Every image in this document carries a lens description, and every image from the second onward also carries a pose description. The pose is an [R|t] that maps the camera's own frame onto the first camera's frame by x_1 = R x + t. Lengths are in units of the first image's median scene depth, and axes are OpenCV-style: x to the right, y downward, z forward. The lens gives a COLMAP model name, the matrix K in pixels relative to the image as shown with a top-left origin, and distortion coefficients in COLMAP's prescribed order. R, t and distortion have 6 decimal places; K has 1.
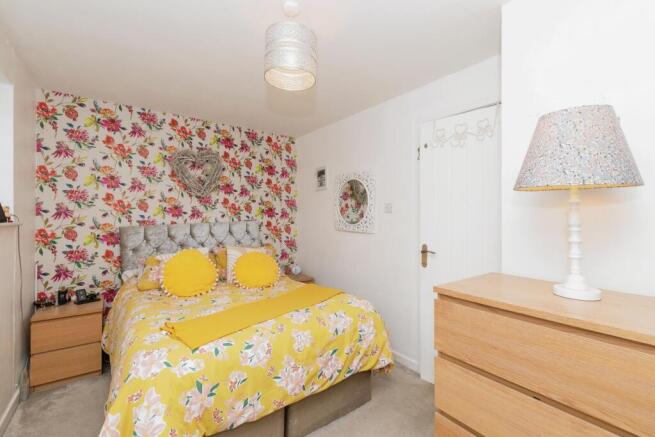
lens RADIAL K [[286.8, 0, 323.2], [0, 286.8, 217.5], [0, 0, 1]] dist [-0.000989, -0.000067]
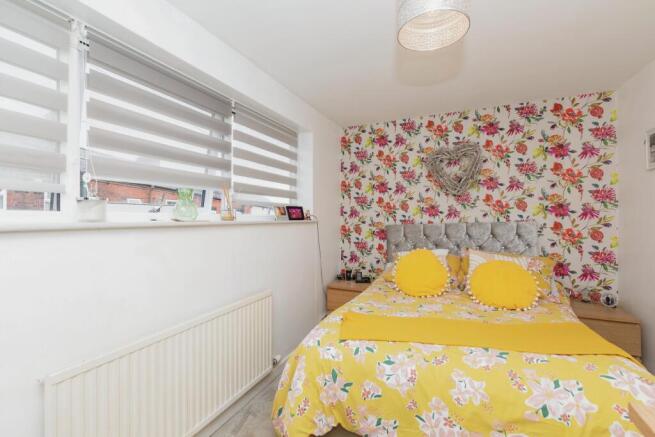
lens RADIAL K [[286.8, 0, 323.2], [0, 286.8, 217.5], [0, 0, 1]] dist [-0.000989, -0.000067]
pose [[0.483817, -0.000777, -0.875169, 0.199454], [-0.000882, 0.999999, -0.001375, 0.003481], [0.875169, 0.001437, 0.483816, 0.190654]]
